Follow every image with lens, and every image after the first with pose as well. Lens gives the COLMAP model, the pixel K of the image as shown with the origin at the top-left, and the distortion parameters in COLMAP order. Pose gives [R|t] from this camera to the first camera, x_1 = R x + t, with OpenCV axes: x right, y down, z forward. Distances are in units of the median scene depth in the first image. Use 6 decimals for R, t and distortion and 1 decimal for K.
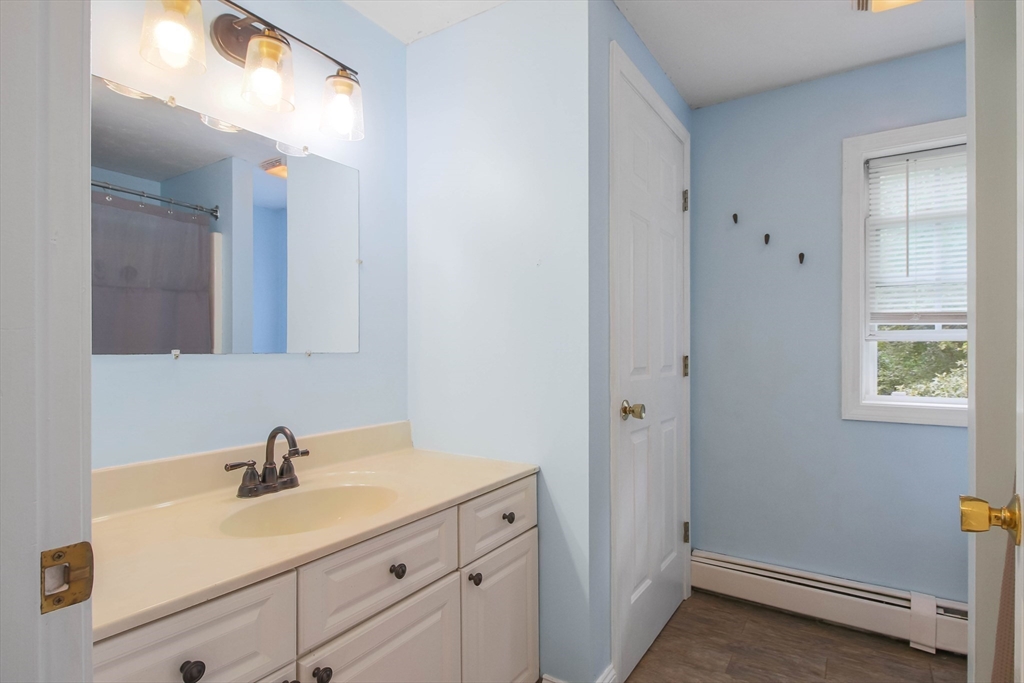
lens RADIAL K [[526.8, 0, 515.7], [0, 526.8, 341.0], [0, 0, 1]] dist [0.016654, -0.011533]
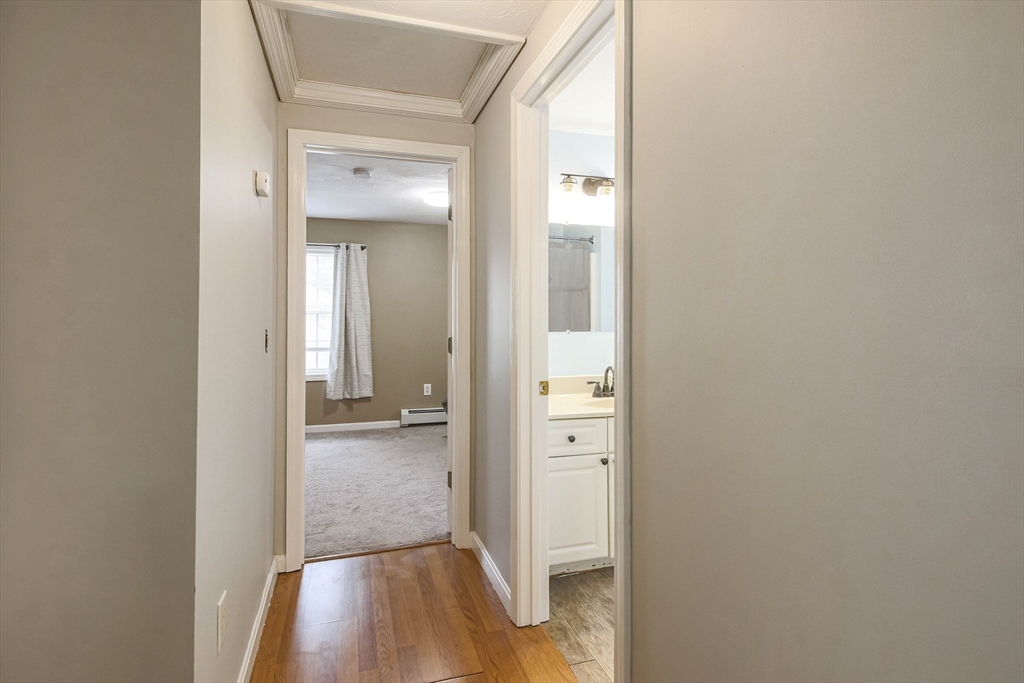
lens RADIAL K [[526.8, 0, 516.1], [0, 526.8, 334.9], [0, 0, 1]] dist [0.016654, -0.011533]
pose [[0.779043, 0.019693, -0.626661, 0.574561], [0.001288, 0.999454, 0.033009, -0.033838], [0.626969, -0.026523, 0.778592, -0.864719]]
